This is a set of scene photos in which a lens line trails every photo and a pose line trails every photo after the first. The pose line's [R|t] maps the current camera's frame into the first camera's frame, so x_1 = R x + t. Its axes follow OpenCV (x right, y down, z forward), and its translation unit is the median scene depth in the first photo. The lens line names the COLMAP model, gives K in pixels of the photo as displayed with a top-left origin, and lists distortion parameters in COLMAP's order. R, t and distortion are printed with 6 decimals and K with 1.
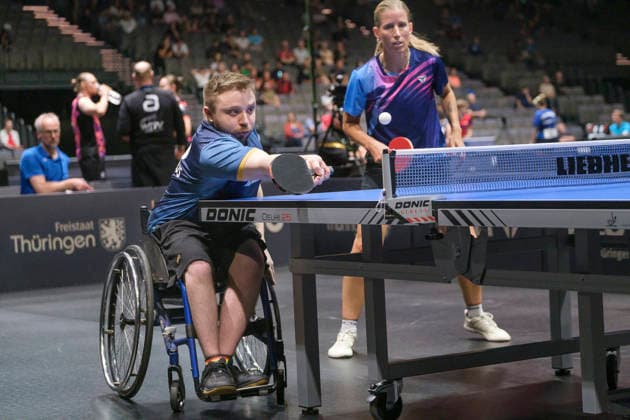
lens RADIAL K [[1647.2, 0, 315.0], [0, 1647.2, 210.0], [0, 0, 1]] dist [-0.035064, -0.415463]
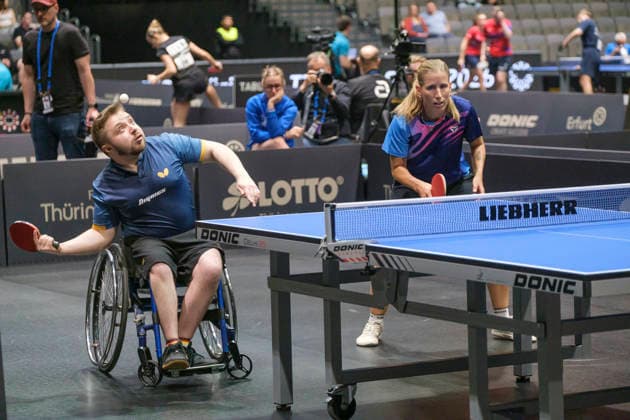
lens RADIAL K [[2348.2, 0, 315.0], [0, 2348.2, 210.0], [0, 0, 1]] dist [-0.063440, 0.371608]
pose [[0.997000, 0.027507, -0.072344, 0.143288], [-0.023979, 0.998502, 0.049189, -0.105161], [0.073588, -0.047306, 0.996166, -0.681022]]
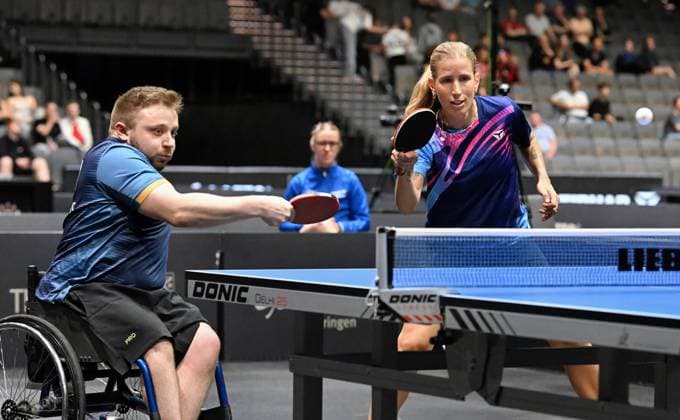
lens RADIAL K [[2670.4, 0, 340.0], [0, 2670.4, 210.0], [0, 0, 1]] dist [-1.463807, 48.391708]
pose [[0.993619, 0.061559, -0.094512, 0.126126], [-0.063157, 0.997905, -0.014010, -0.022770], [0.093452, 0.019889, 0.995425, -0.239018]]
